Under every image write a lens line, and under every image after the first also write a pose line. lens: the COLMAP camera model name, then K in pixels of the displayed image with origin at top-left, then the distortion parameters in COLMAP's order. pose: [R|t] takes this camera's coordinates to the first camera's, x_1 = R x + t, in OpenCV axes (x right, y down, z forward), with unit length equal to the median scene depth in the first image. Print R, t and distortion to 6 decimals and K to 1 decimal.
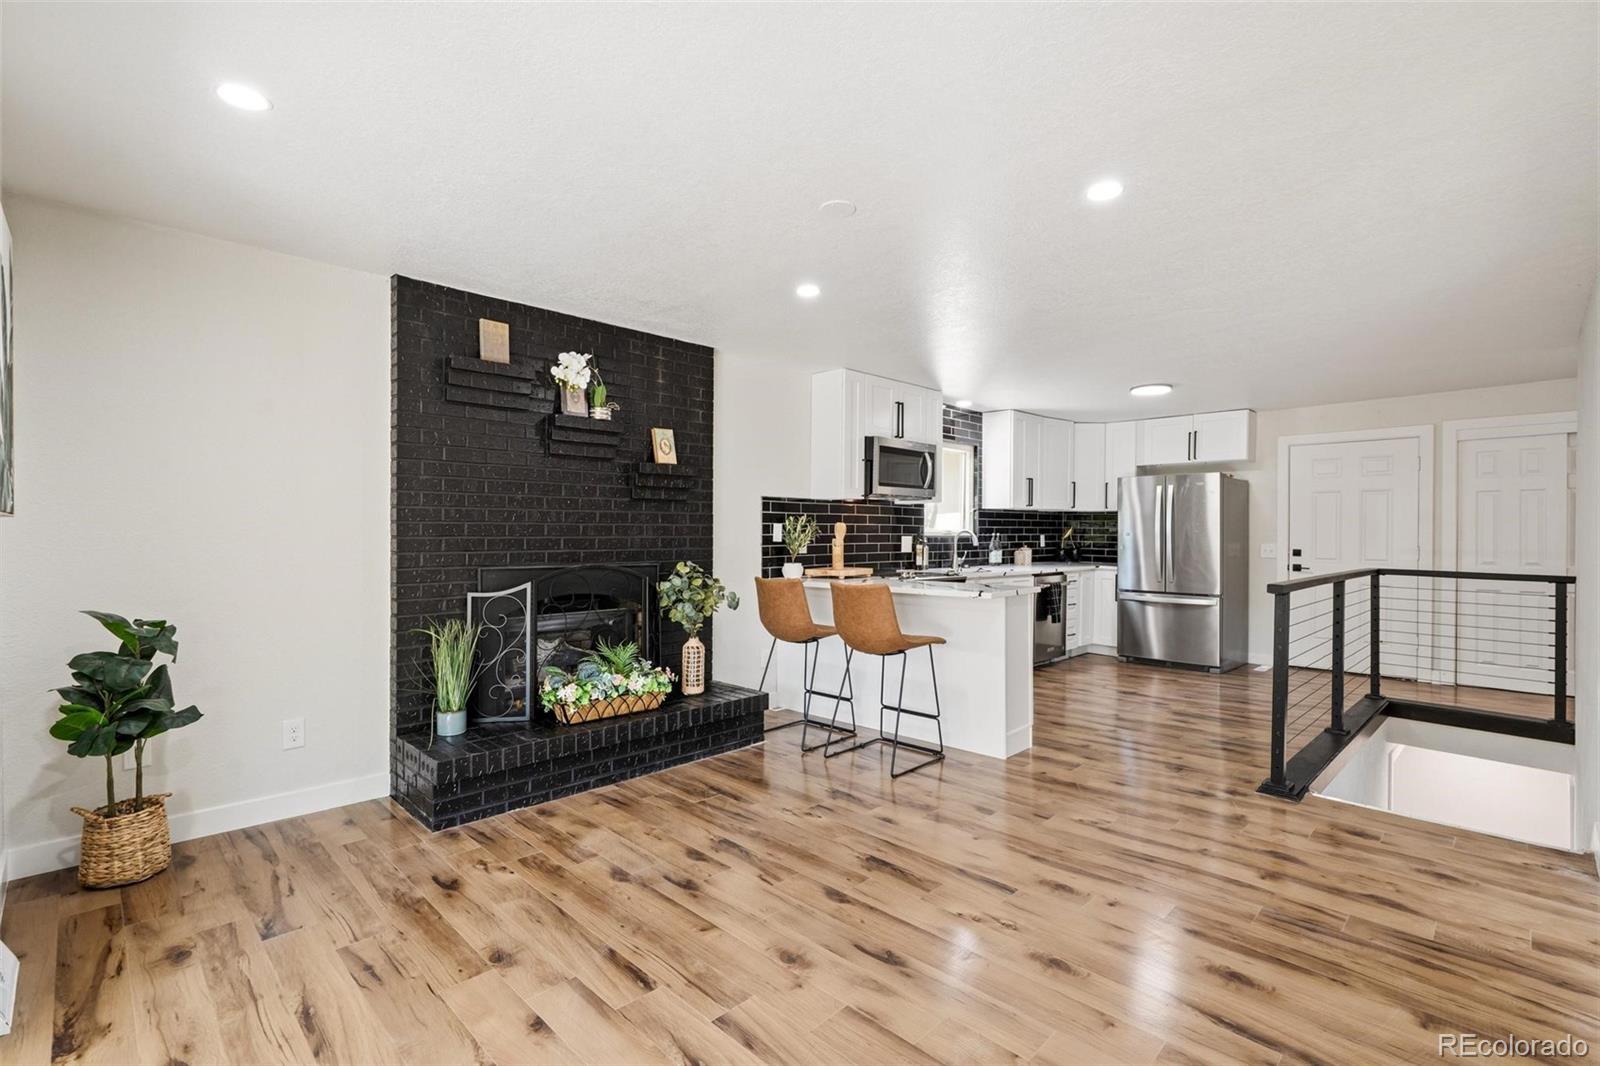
lens RADIAL K [[729.4, 0, 813.3], [0, 729.4, 531.4], [0, 0, 1]] dist [-0.005519, 0.001115]
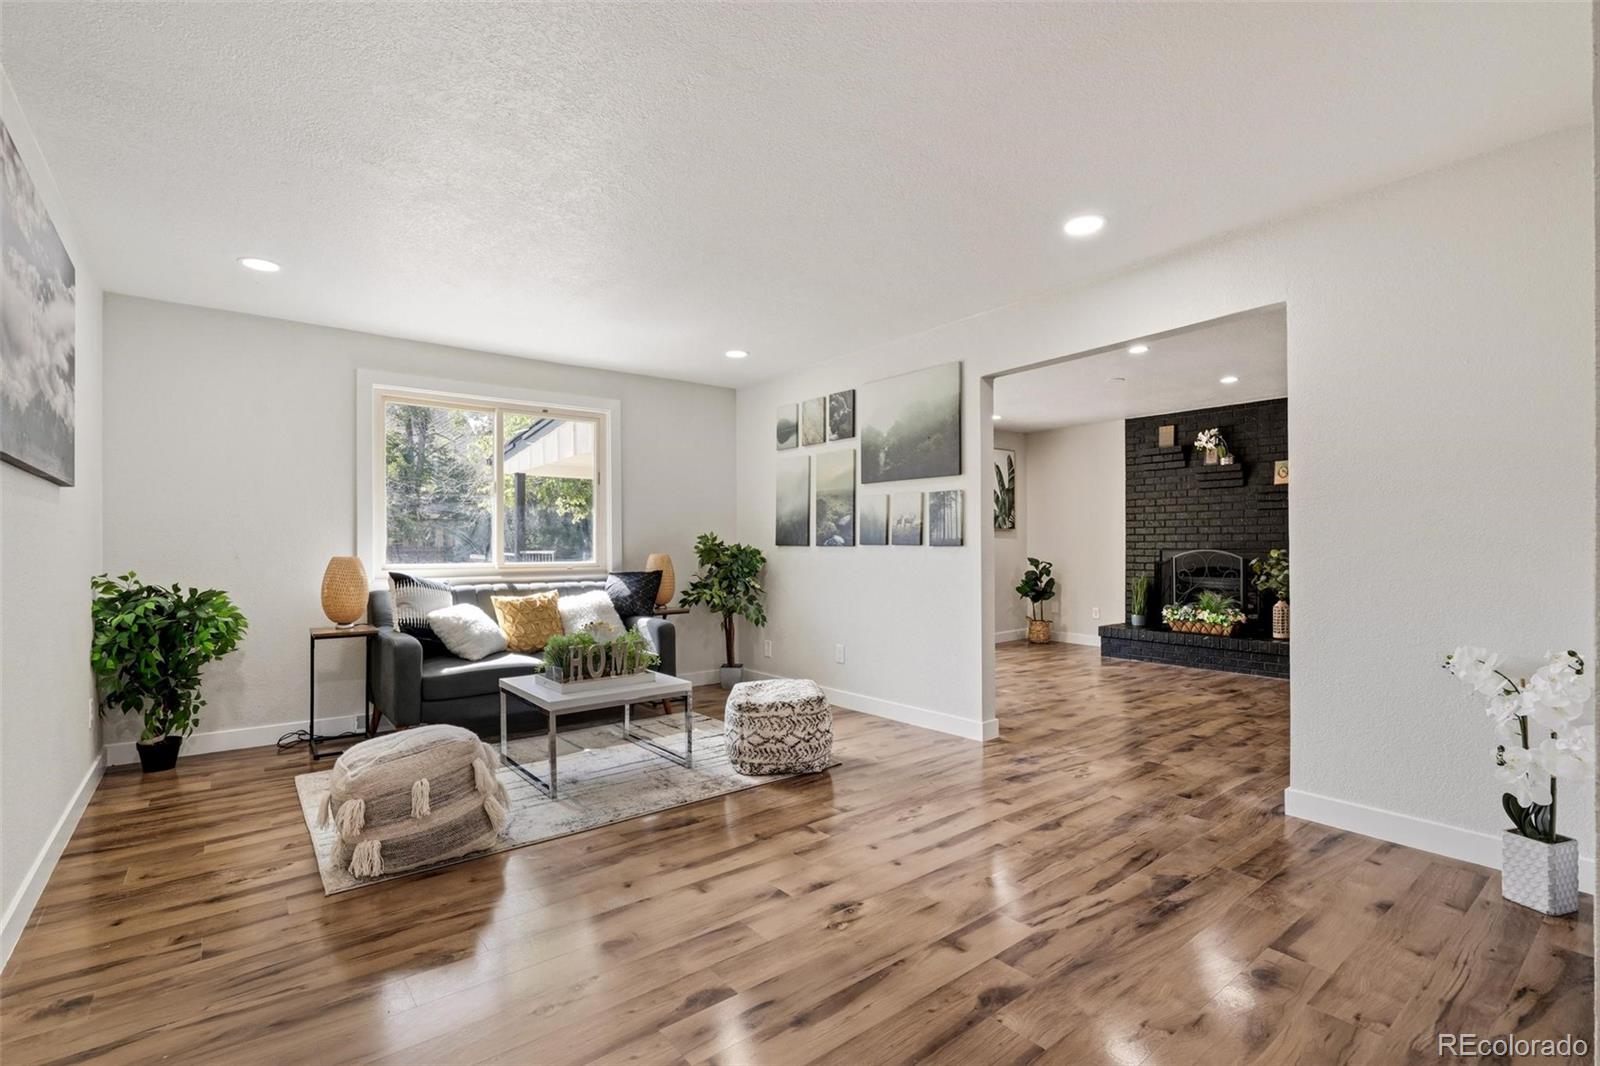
lens RADIAL K [[729.4, 0, 780.5], [0, 729.4, 546.2], [0, 0, 1]] dist [-0.005519, 0.001115]
pose [[-0.137633, -0.002460, -0.990480, 0.995558], [-0.001615, 0.999996, -0.002259, 0.027583], [0.990482, 0.001288, -0.137637, 0.136727]]
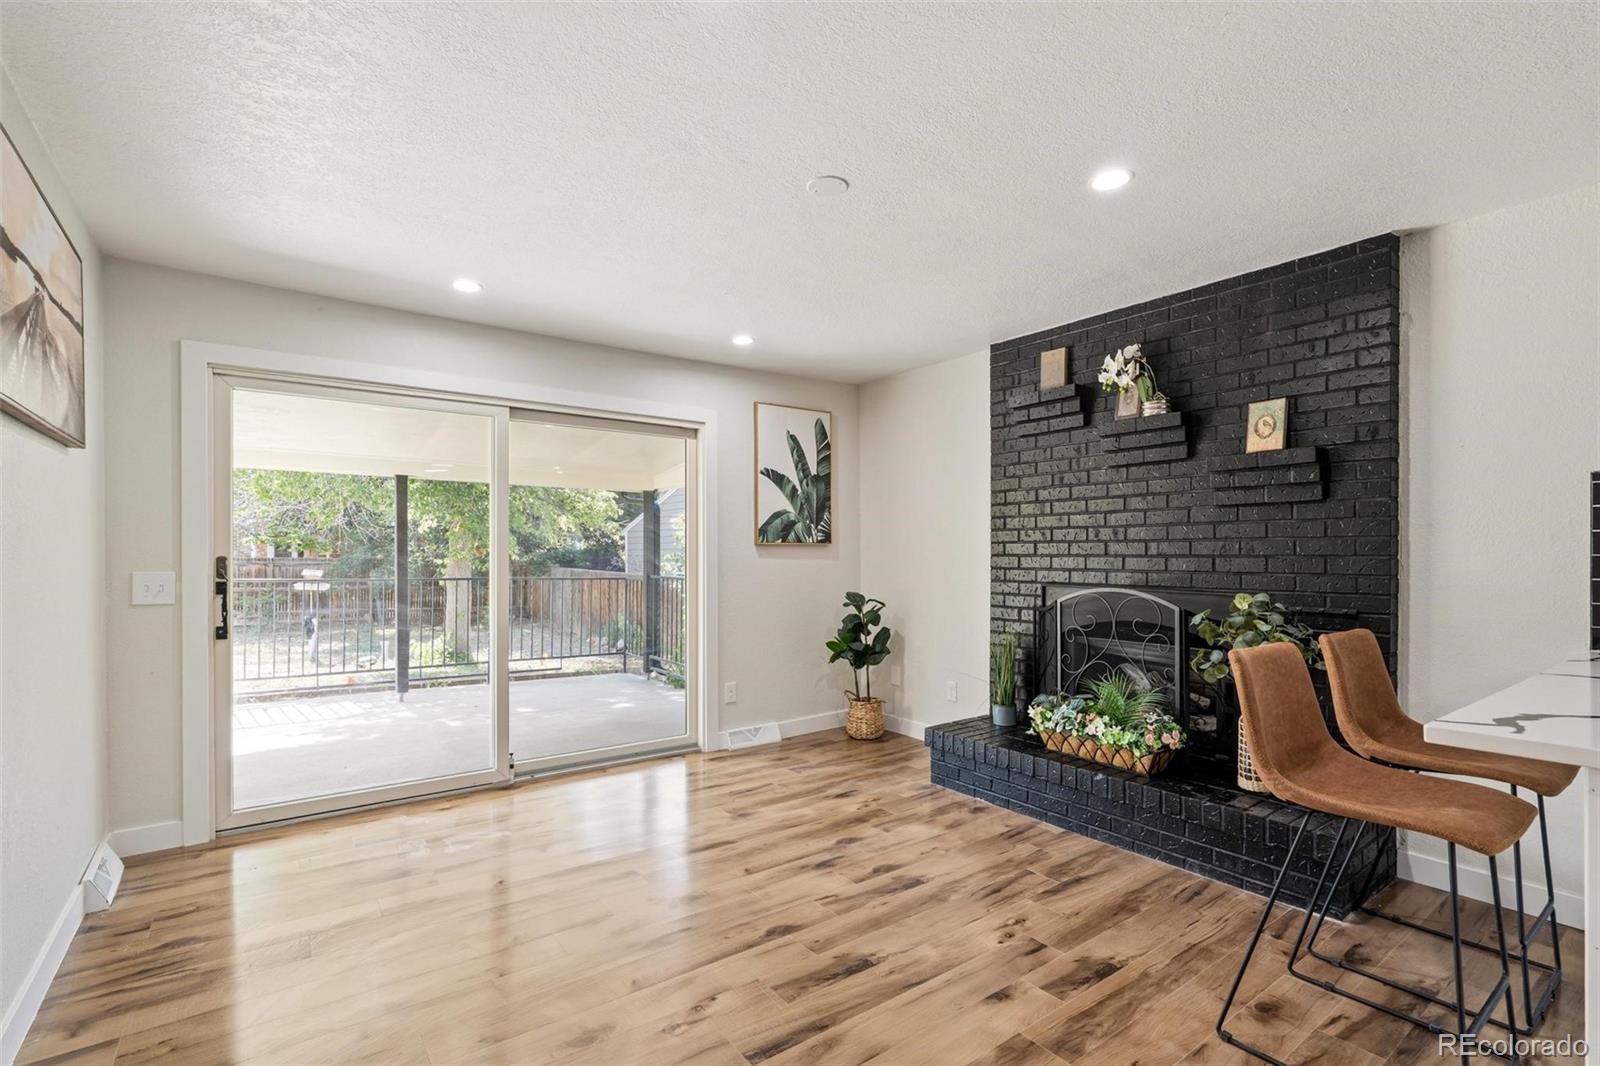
lens RADIAL K [[729.4, 0, 789.8], [0, 729.4, 556.9], [0, 0, 1]] dist [-0.005519, 0.001115]
pose [[-0.169900, 0.000096, -0.985461, 0.392761], [-0.004003, 0.999992, 0.000788, 0.006201], [0.985453, 0.004079, -0.169898, 0.478463]]
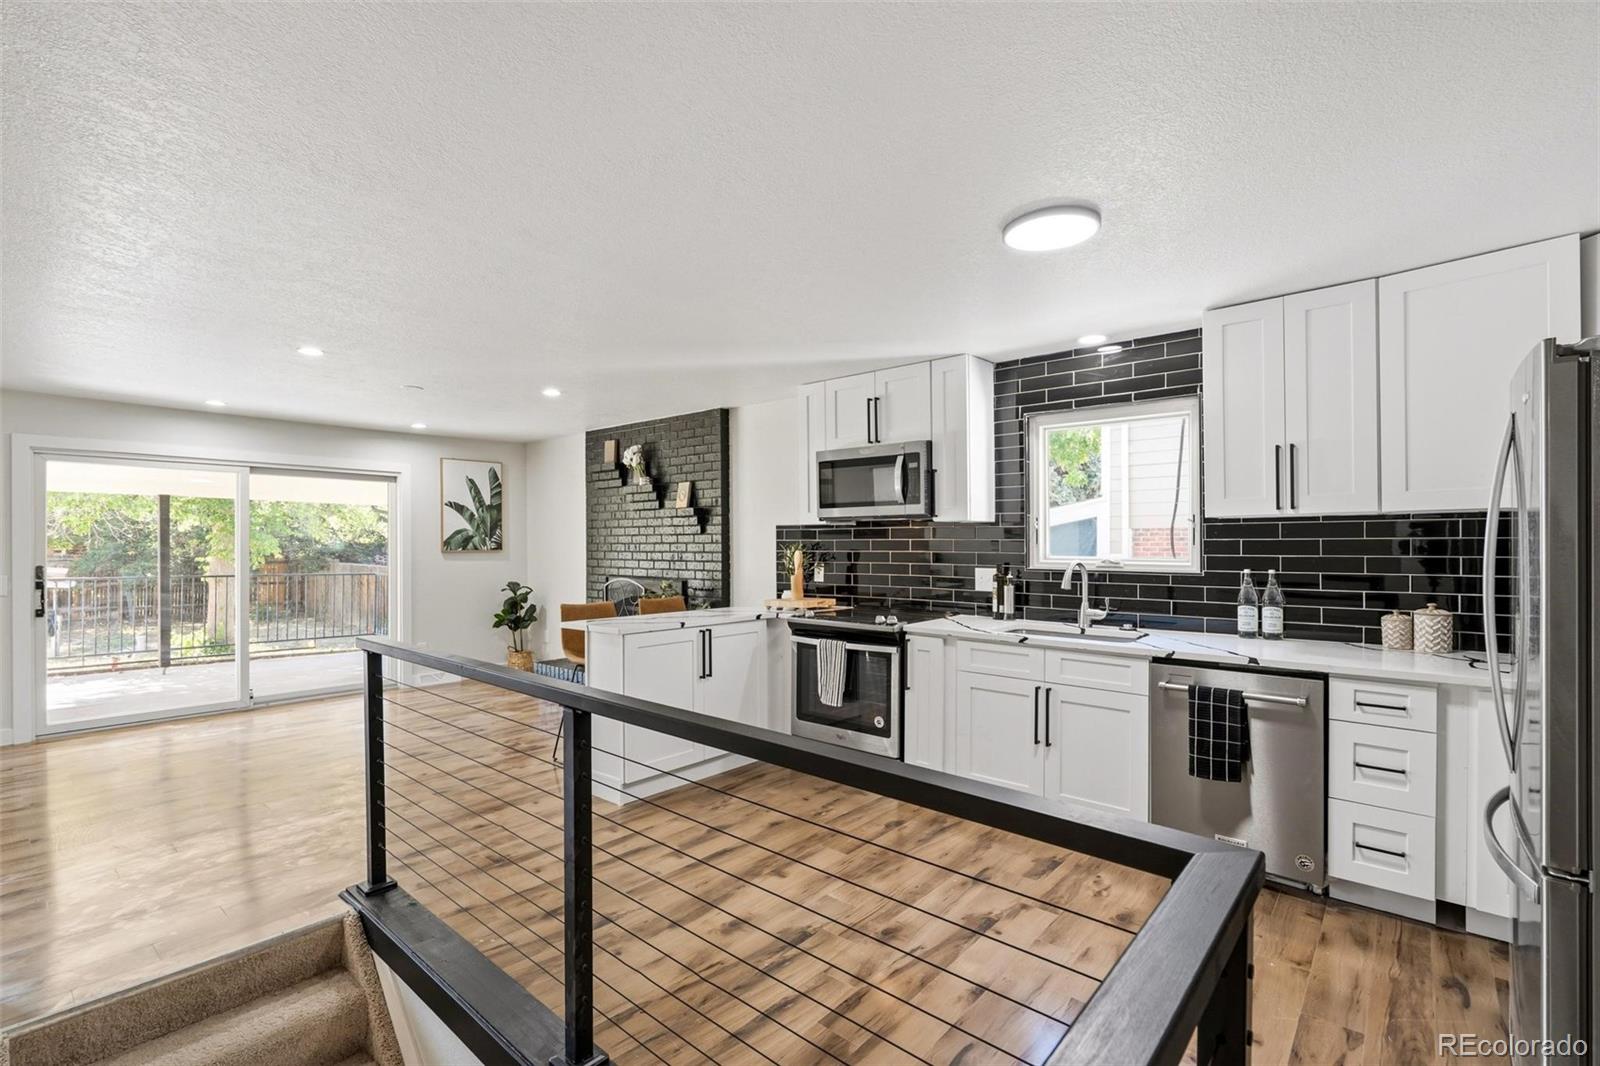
lens RADIAL K [[729.4, 0, 795.1], [0, 729.4, 544.4], [0, 0, 1]] dist [-0.005519, 0.001115]
pose [[0.064807, -0.003755, -0.997891, 0.830265], [-0.000351, 0.999993, -0.003786, -0.013666], [0.997898, 0.000596, 0.064806, 0.796396]]
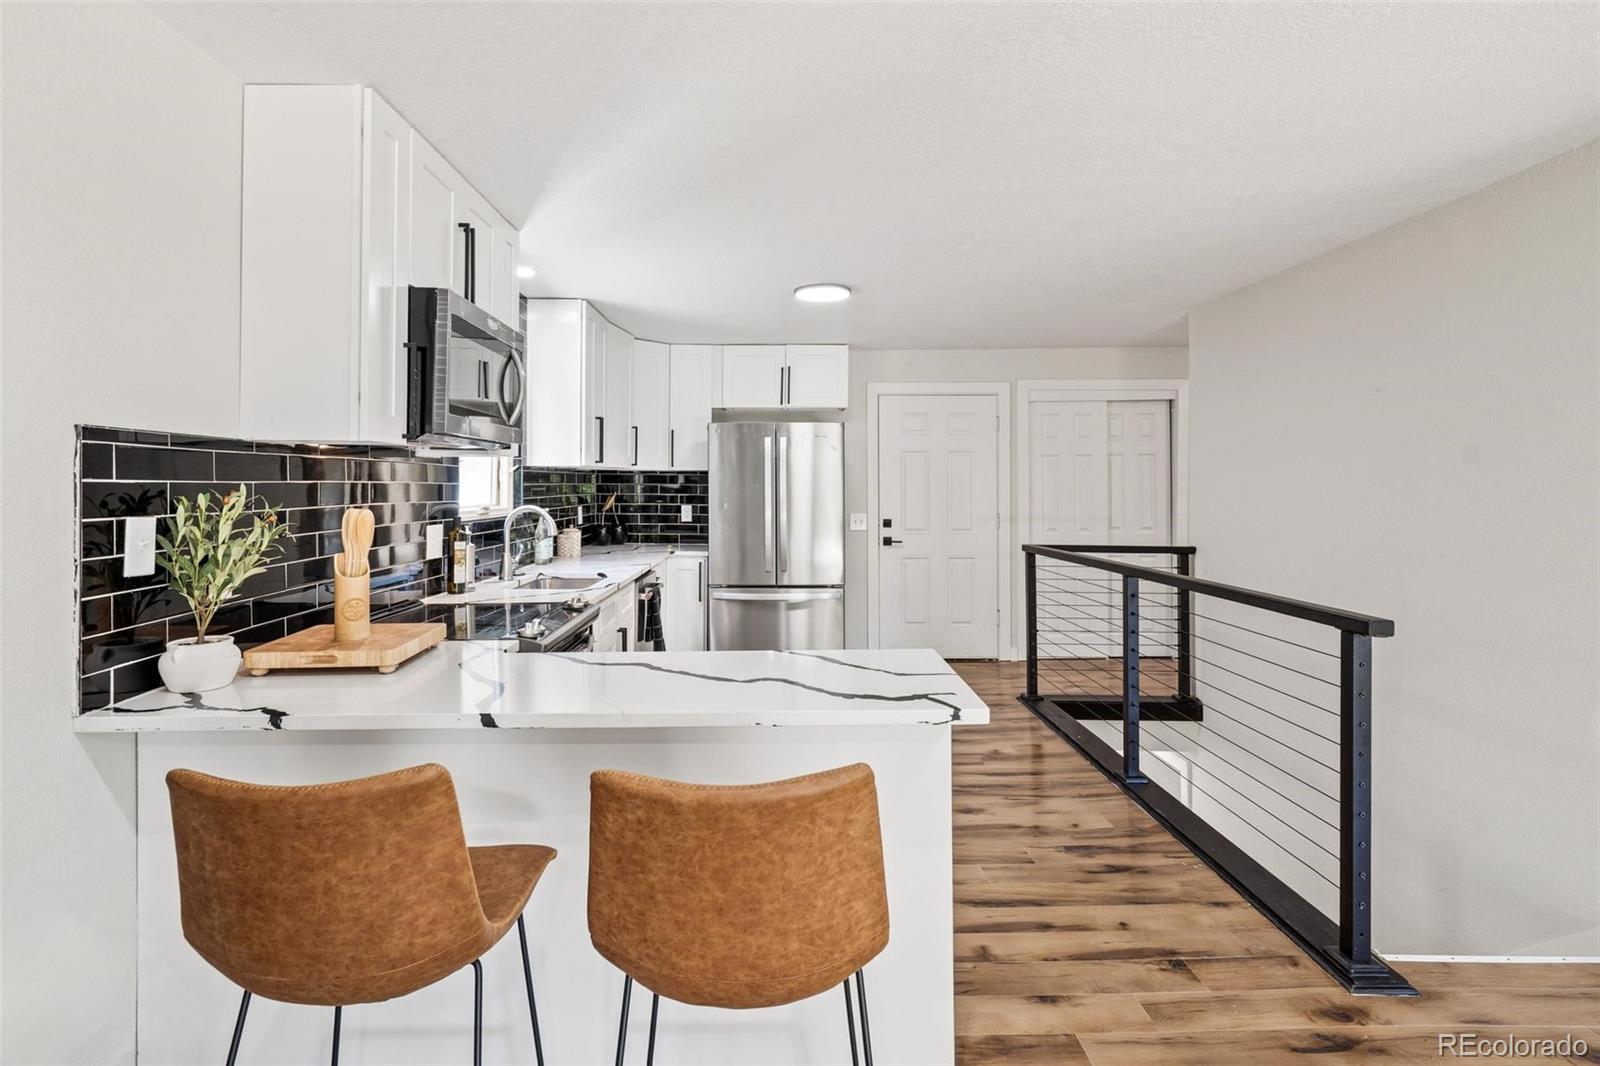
lens RADIAL K [[798.5, 0, 760.4], [0, 798.5, 476.0], [0, 0, 1]] dist [-0.005063, 0.000690]
pose [[0.726607, -0.000357, 0.687053, -0.075611], [0.008403, 0.999930, -0.008367, -0.019231], [-0.687002, 0.011852, 0.726559, 0.492508]]
